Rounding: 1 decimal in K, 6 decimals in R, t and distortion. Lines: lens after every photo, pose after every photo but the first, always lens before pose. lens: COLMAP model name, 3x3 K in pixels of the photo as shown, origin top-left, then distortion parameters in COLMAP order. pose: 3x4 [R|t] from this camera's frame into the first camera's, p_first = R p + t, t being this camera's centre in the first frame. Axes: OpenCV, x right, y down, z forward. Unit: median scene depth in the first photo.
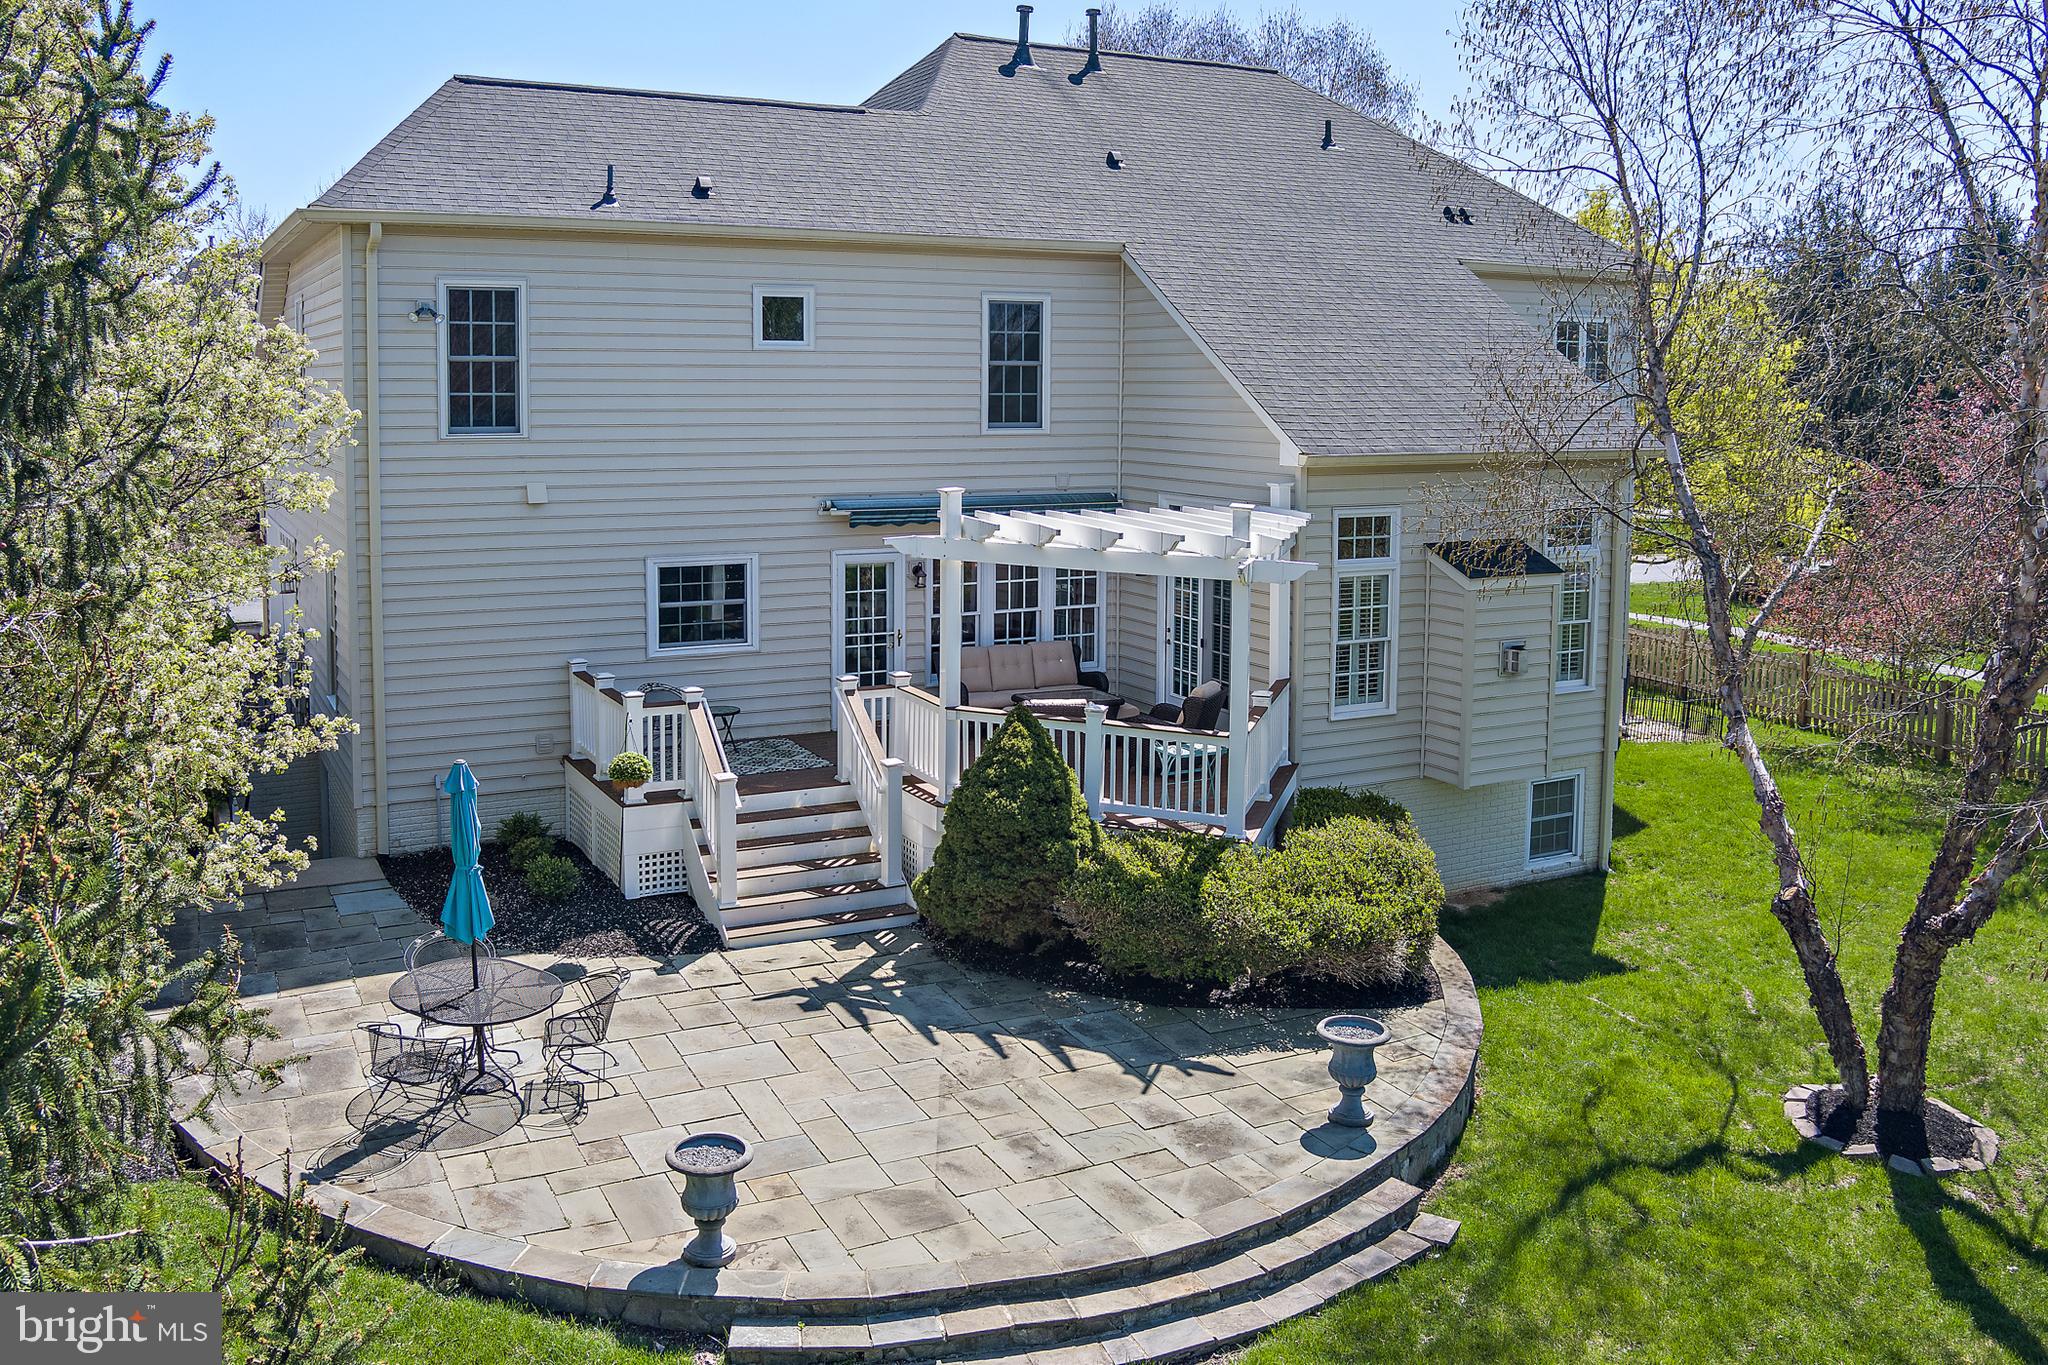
lens RADIAL K [[1709.5, 0, 1021.2], [0, 1709.5, 585.7], [0, 0, 1]] dist [-0.064300, -0.014445]
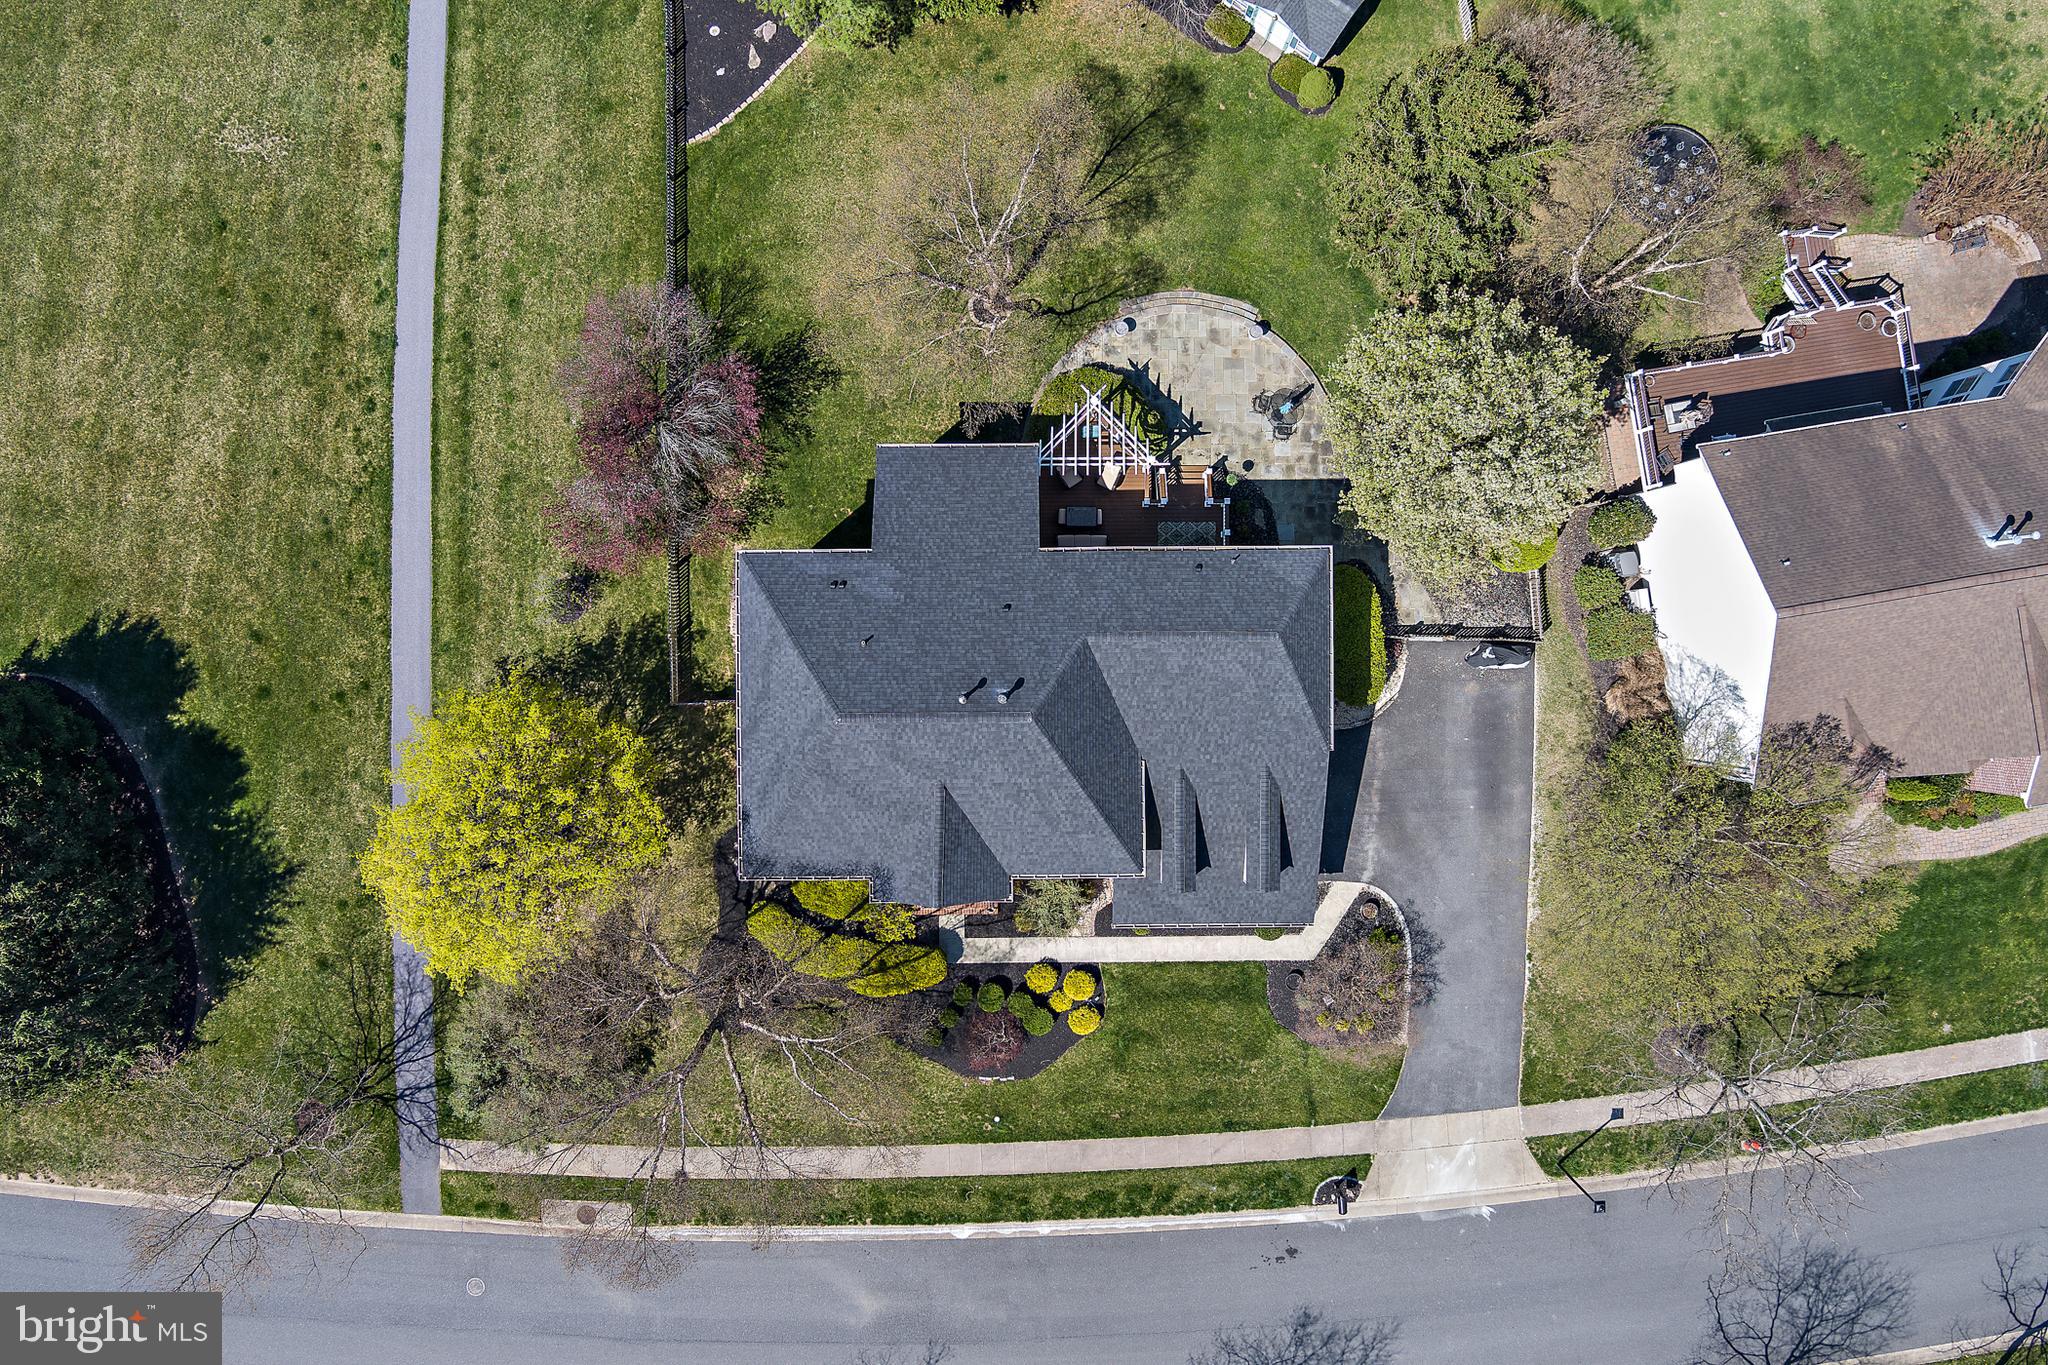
lens RADIAL K [[1709.5, 0, 1021.2], [0, 1709.5, 585.7], [0, 0, 1]] dist [-0.064300, -0.014445]
pose [[-0.886491, -0.462441, 0.016759, 0.017337], [0.039499, -0.039535, 0.998437, -3.970257], [-0.461056, 0.885768, 0.053313, 1.292549]]
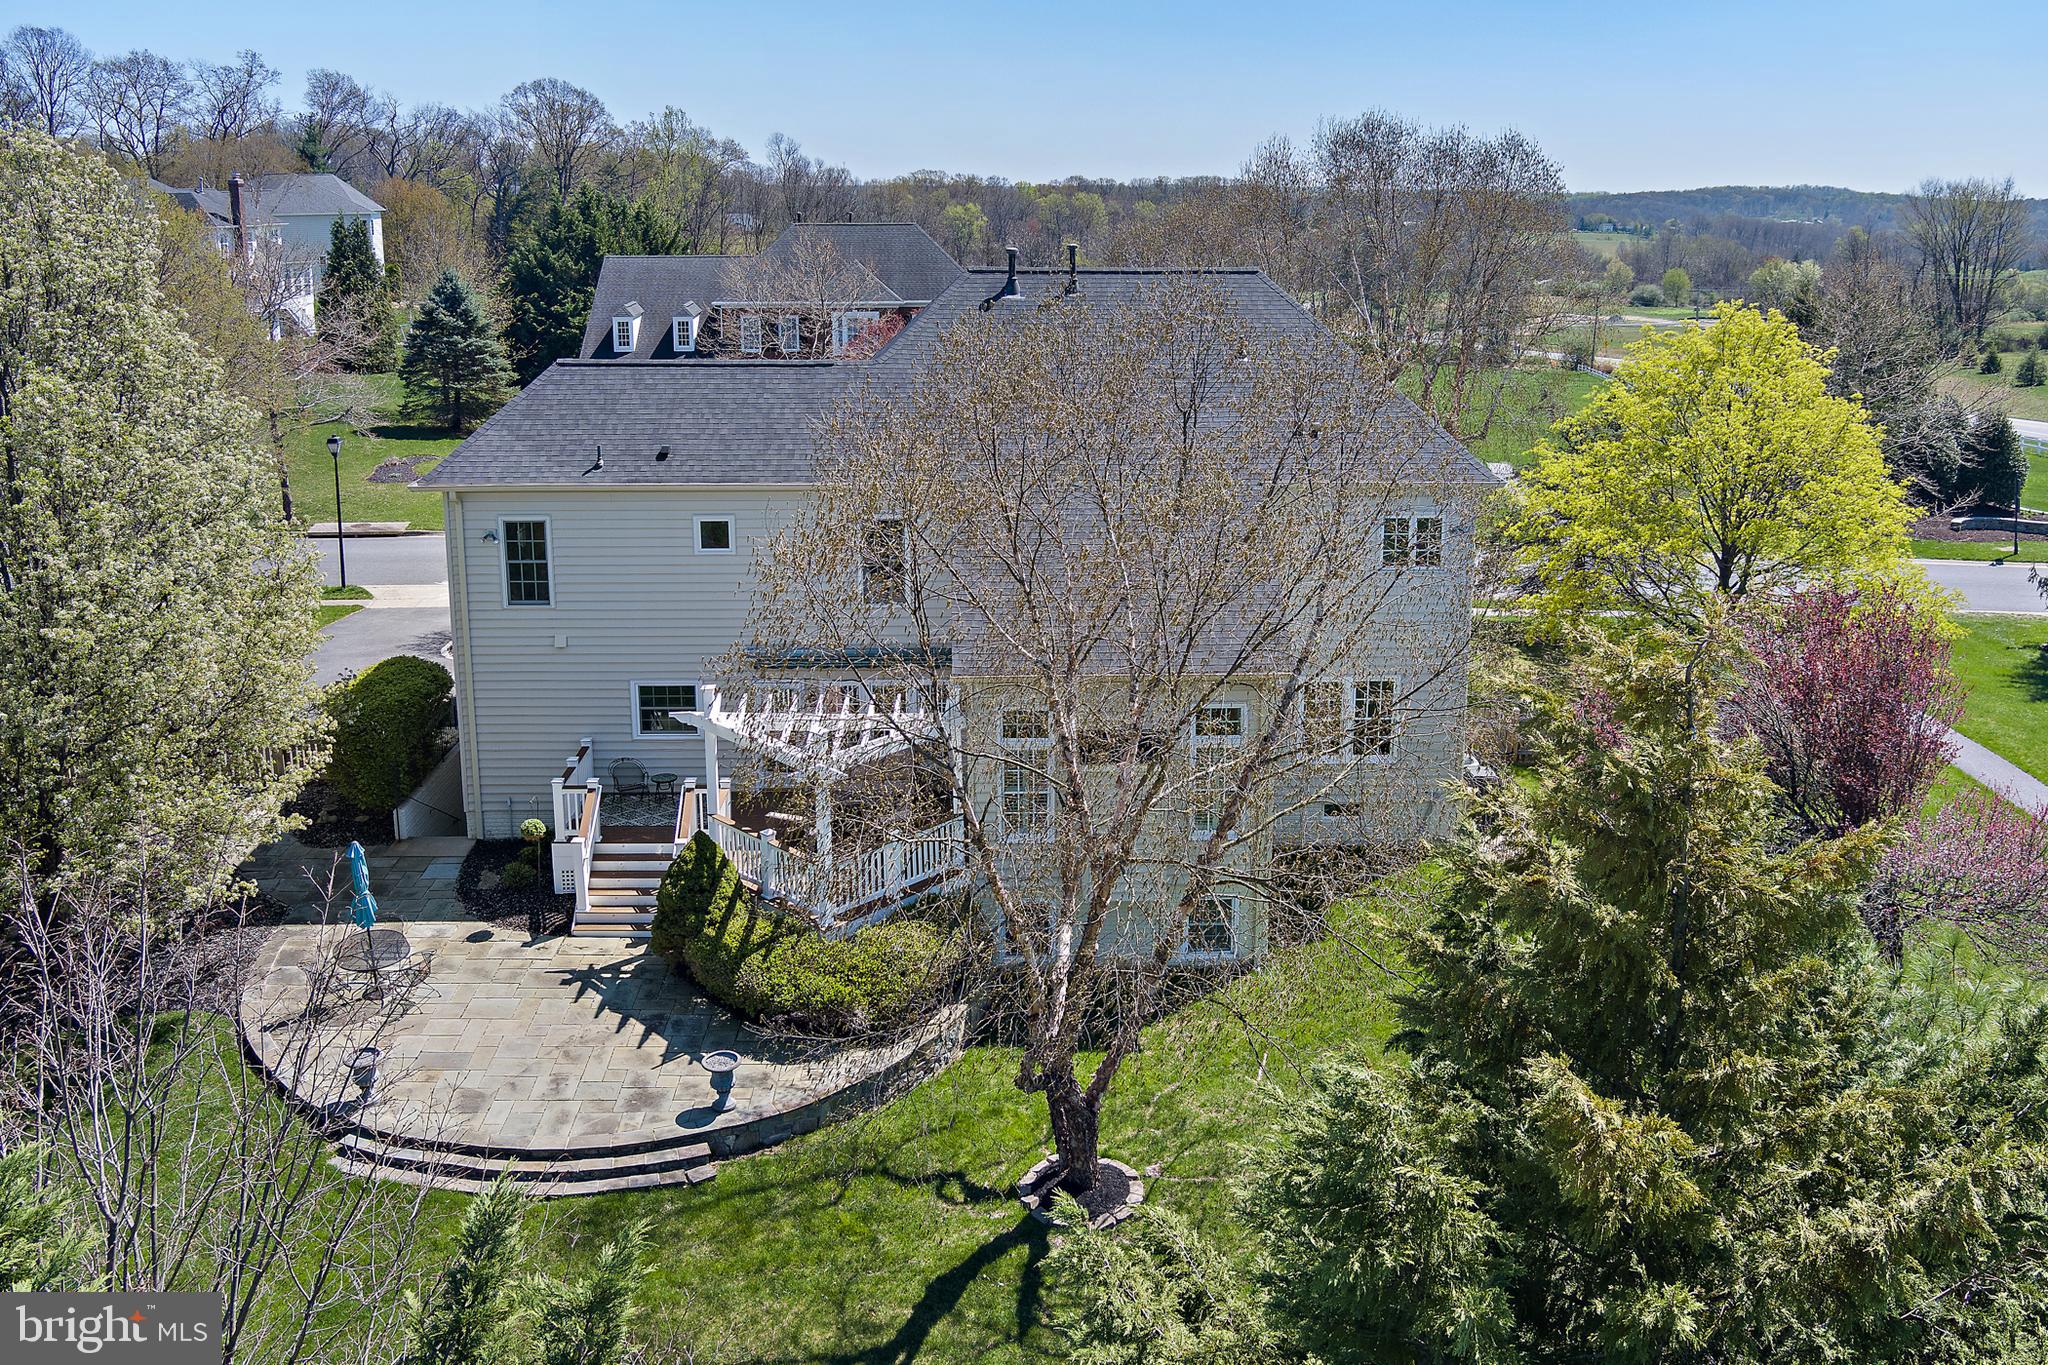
lens RADIAL K [[1710.0, 0, 1028.9], [0, 1710.0, 648.2], [0, 0, 1]] dist [-0.066040, 0.001161]
pose [[0.903929, 0.108056, -0.413808, 1.009568], [-0.049871, 0.987587, 0.148947, -0.390553], [0.424766, -0.114000, 0.898097, -0.377206]]
